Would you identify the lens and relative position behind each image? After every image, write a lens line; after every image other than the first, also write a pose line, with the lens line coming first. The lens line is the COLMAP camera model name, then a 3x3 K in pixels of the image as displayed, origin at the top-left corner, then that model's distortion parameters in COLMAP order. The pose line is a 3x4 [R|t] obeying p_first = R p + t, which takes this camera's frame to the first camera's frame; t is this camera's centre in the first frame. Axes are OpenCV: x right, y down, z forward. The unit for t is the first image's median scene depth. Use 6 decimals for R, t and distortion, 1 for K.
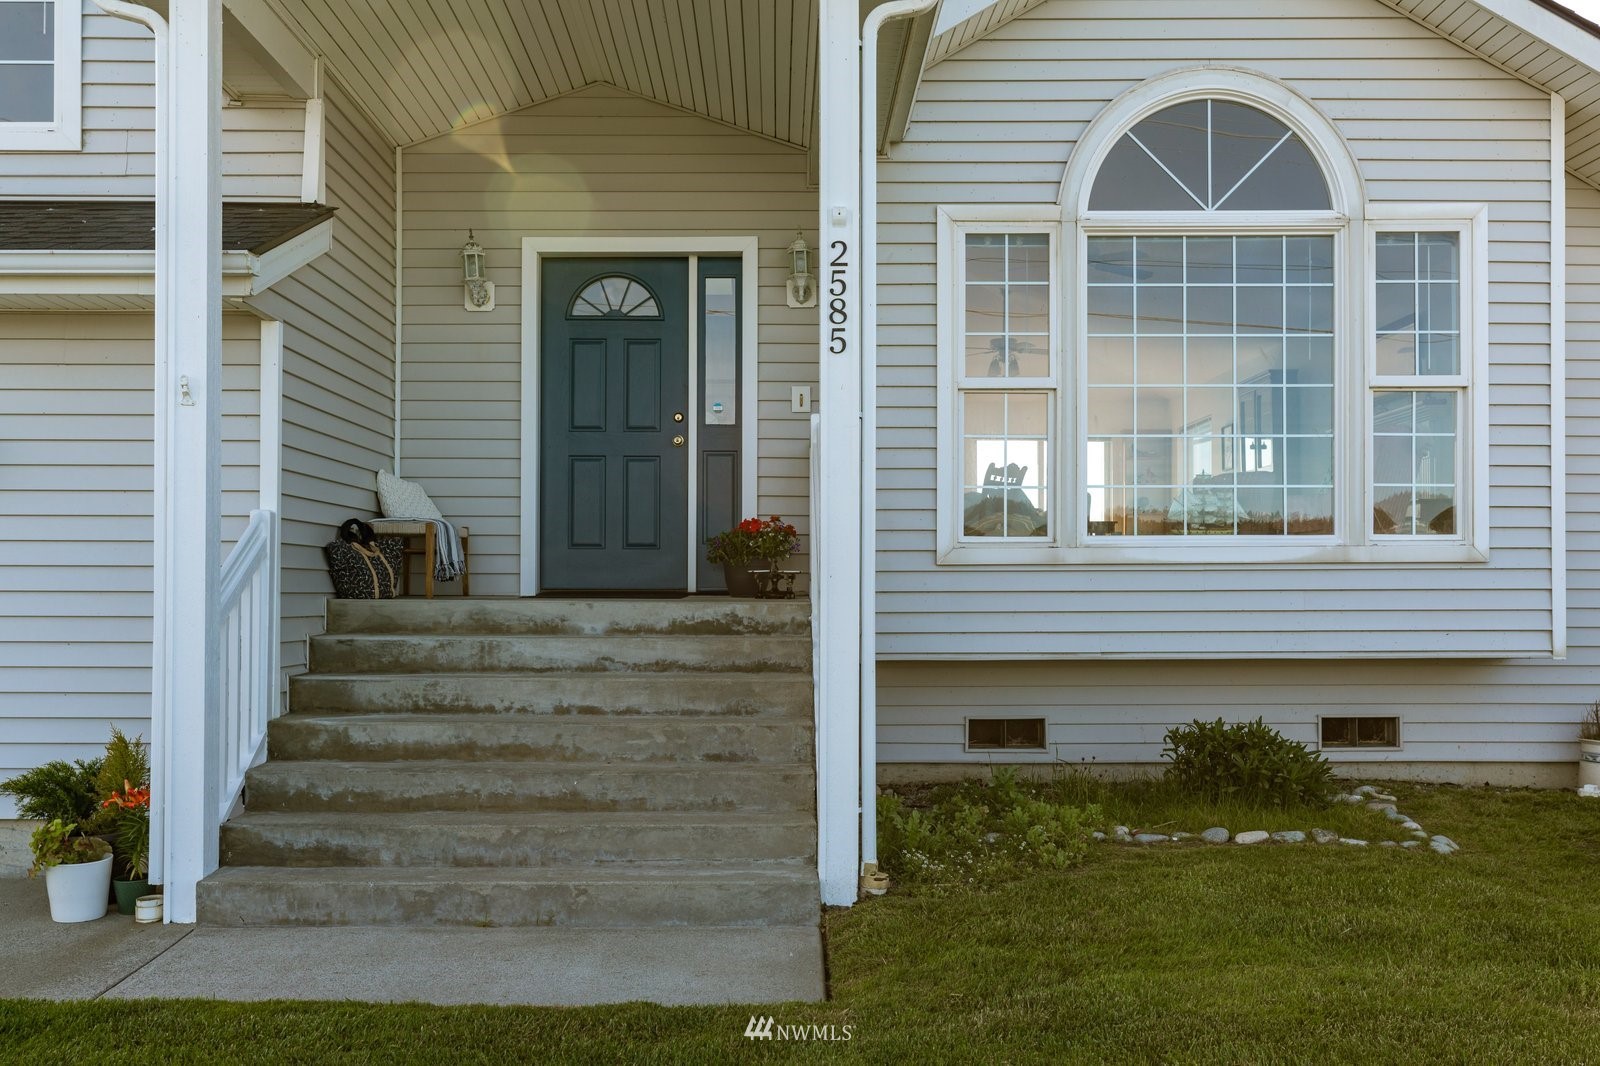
lens RADIAL K [[1474.5, 0, 797.0], [0, 1474.5, 535.0], [0, 0, 1]] dist [-0.002408, -0.003770]
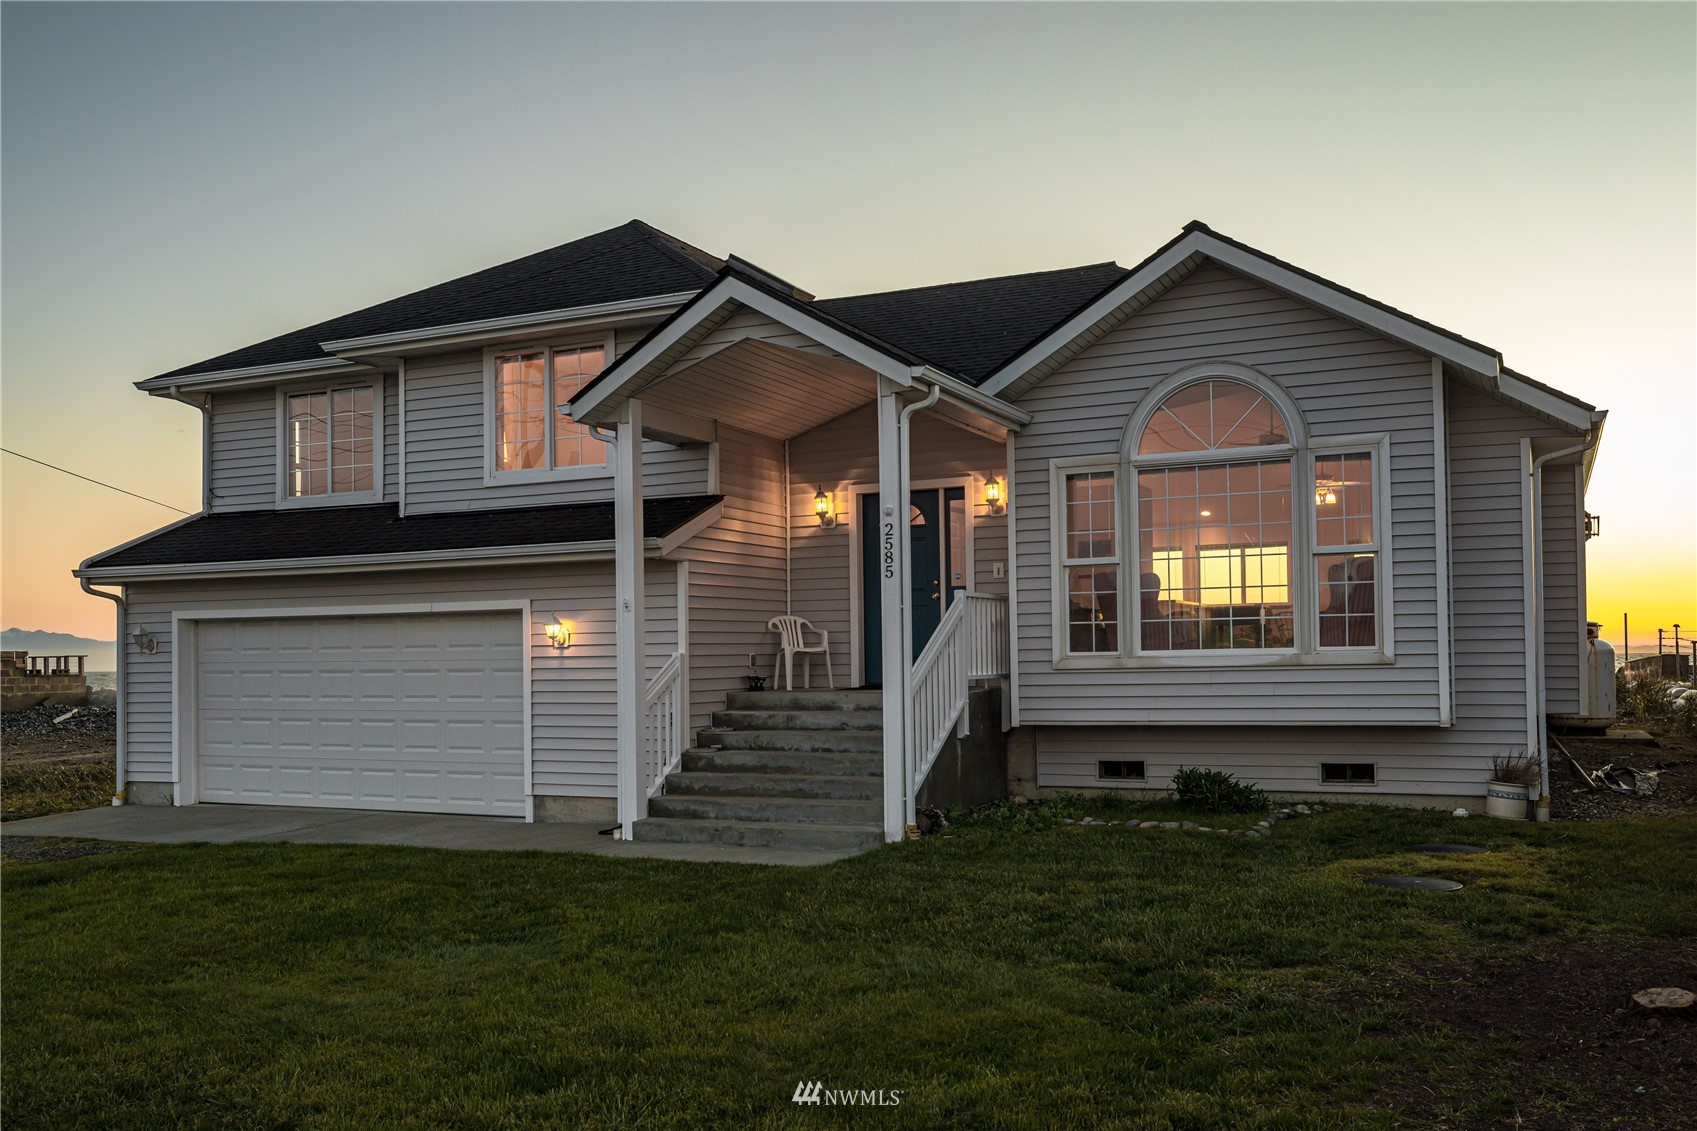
lens RADIAL K [[1455.8, 0, 918.3], [0, 1455.8, 566.1], [0, 0, 1]] dist [0.009214, 0.001989]
pose [[0.912488, -0.038447, -0.407292, 0.777446], [0.031601, 0.999224, -0.023526, -0.077986], [0.407880, 0.008596, 0.912995, -0.737727]]
